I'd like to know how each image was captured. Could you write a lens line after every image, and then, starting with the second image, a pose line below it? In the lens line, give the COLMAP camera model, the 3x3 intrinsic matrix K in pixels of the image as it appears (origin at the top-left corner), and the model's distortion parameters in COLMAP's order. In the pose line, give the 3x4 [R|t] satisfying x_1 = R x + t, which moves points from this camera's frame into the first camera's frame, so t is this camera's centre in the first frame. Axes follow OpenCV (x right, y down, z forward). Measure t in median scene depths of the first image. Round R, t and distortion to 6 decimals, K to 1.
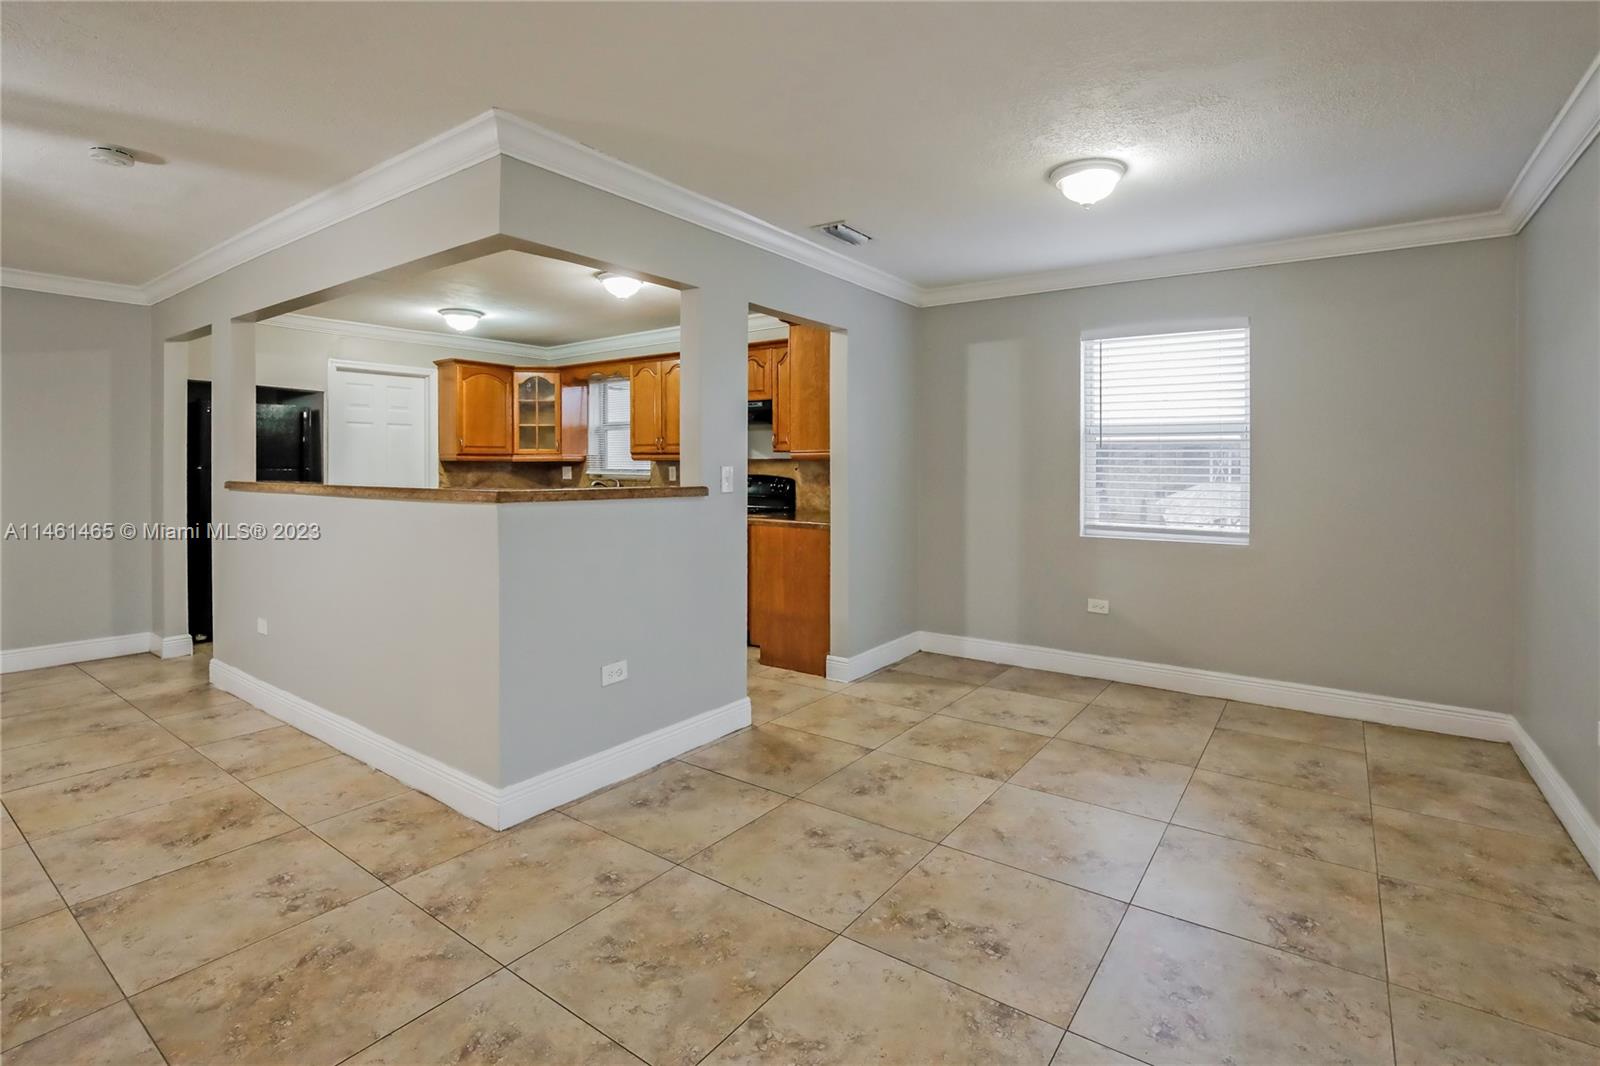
lens RADIAL K [[746.7, 0, 806.2], [0, 746.7, 469.4], [0, 0, 1]] dist [-0.018481, 0.002610]
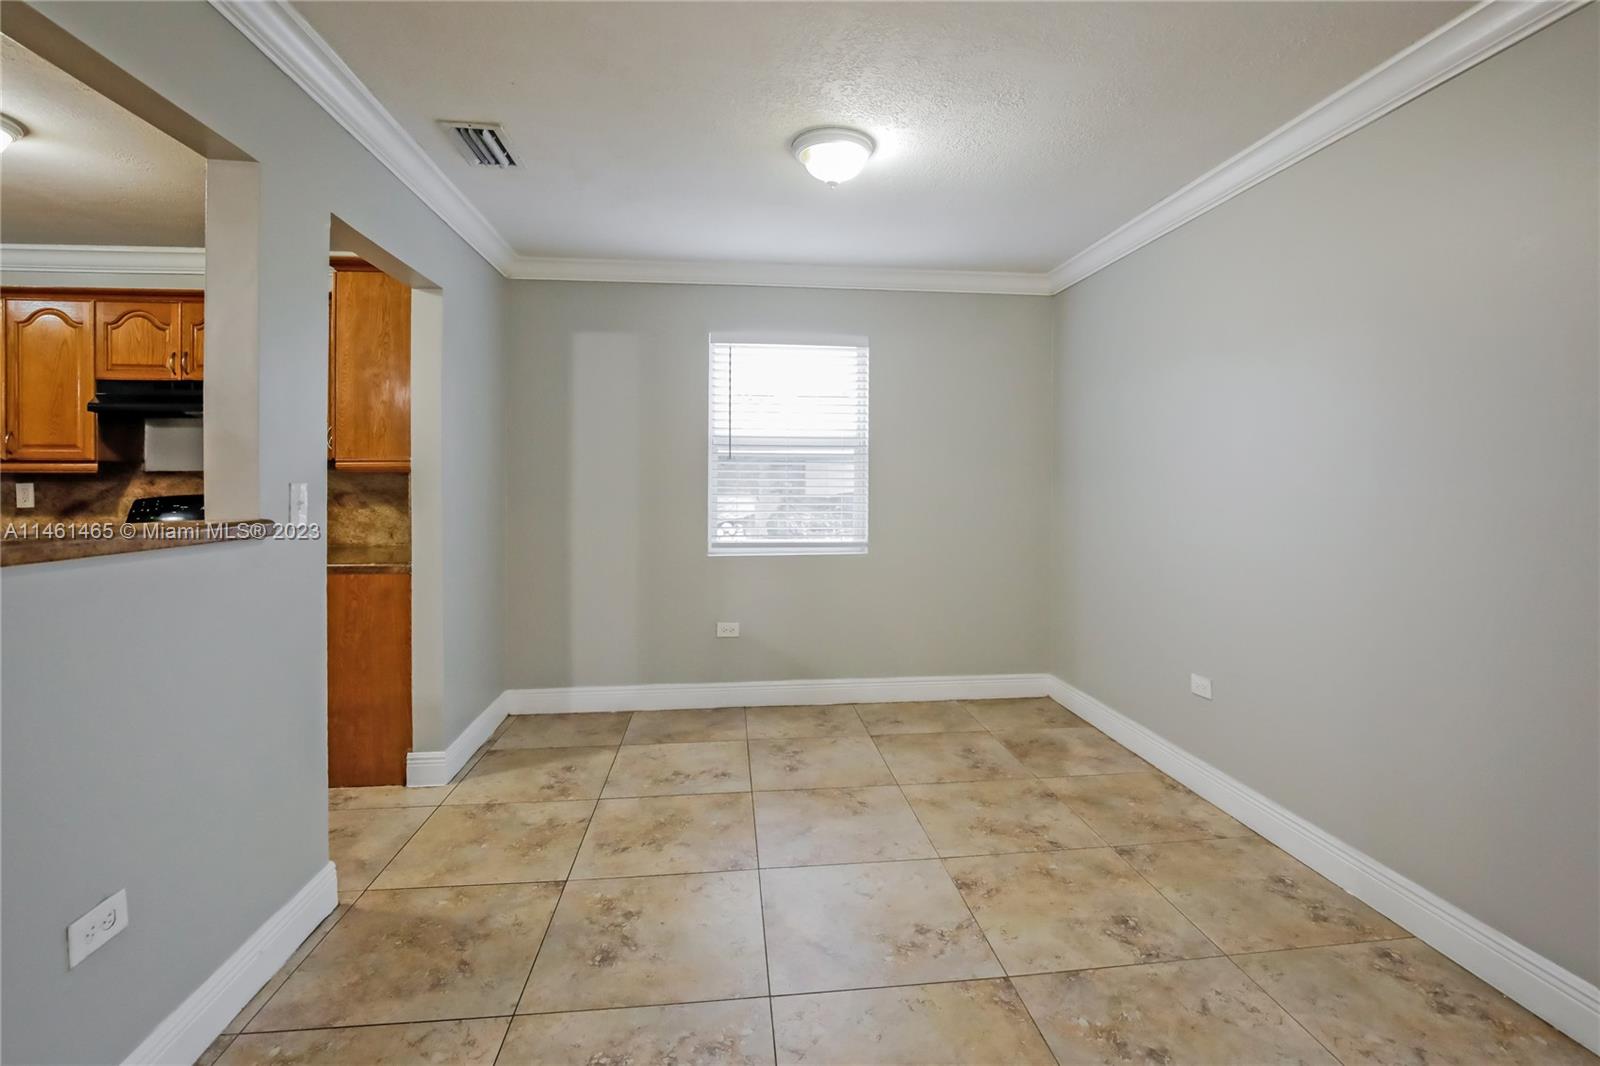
lens RADIAL K [[746.7, 0, 801.4], [0, 746.7, 478.9], [0, 0, 1]] dist [-0.018481, 0.002610]
pose [[0.745777, -0.004184, 0.666182, -0.190323], [0.007734, 0.999967, -0.002378, -0.002100], [-0.666151, 0.006925, 0.745785, 0.291756]]
